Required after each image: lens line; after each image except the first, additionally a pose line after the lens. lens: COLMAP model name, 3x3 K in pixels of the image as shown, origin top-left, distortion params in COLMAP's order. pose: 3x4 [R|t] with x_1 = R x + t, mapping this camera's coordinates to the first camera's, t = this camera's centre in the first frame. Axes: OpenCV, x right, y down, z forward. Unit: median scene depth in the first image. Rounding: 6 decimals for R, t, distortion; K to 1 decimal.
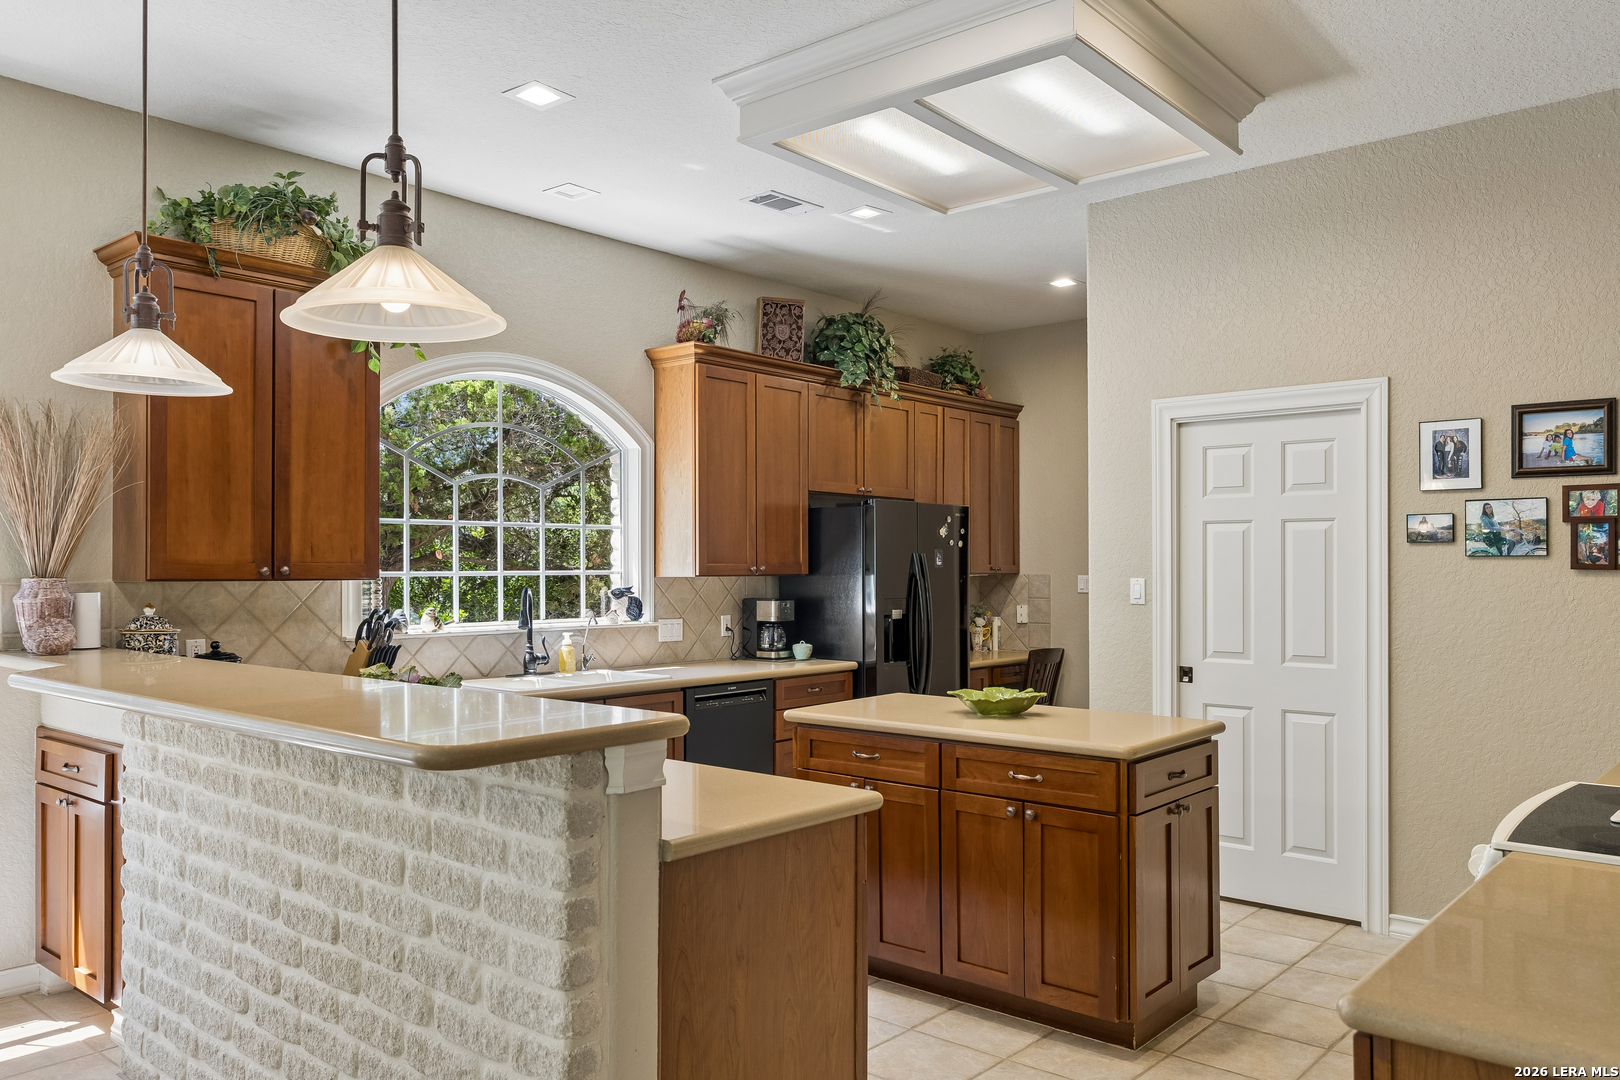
lens RADIAL K [[1183.3, 0, 814.6], [0, 1183.3, 555.3], [0, 0, 1]] dist [0.005667, 0.000942]
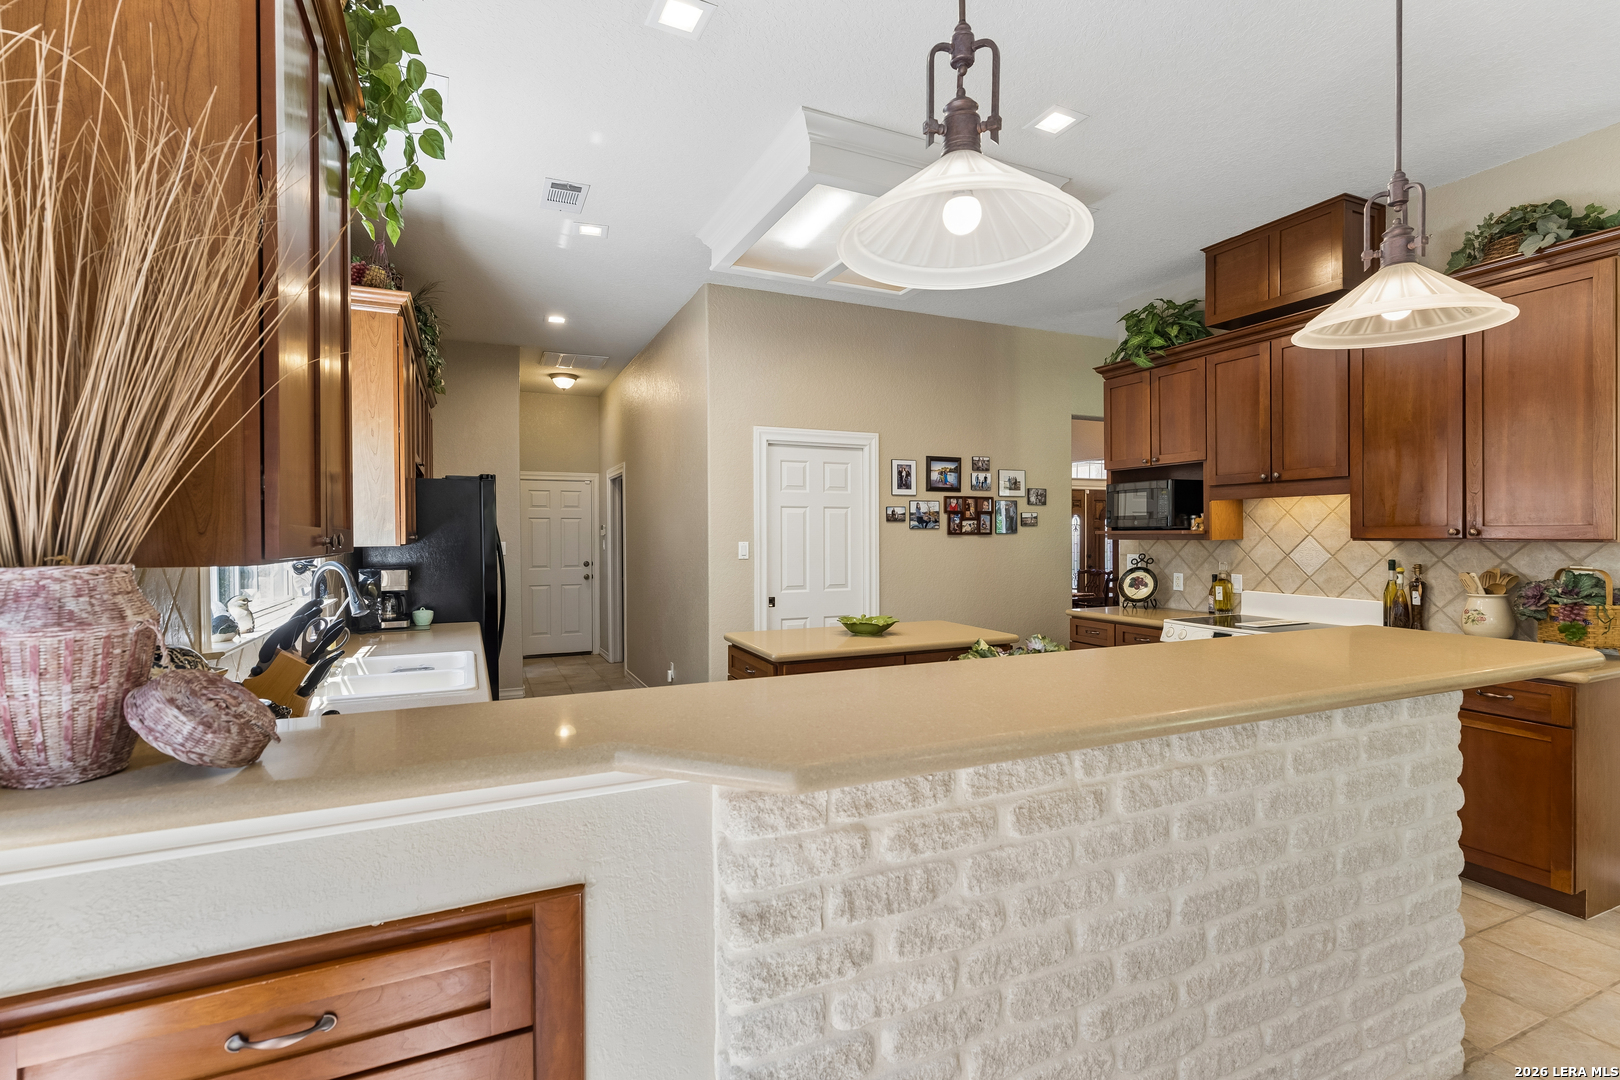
lens RADIAL K [[737.6, 0, 811.3], [0, 737.6, 531.7], [0, 0, 1]] dist [0.000042, 0.001589]
pose [[0.423938, 0.003971, 0.905683, -0.661572], [-0.001977, 0.999992, -0.003459, 0.011170], [-0.905689, -0.000324, 0.423942, 0.627563]]
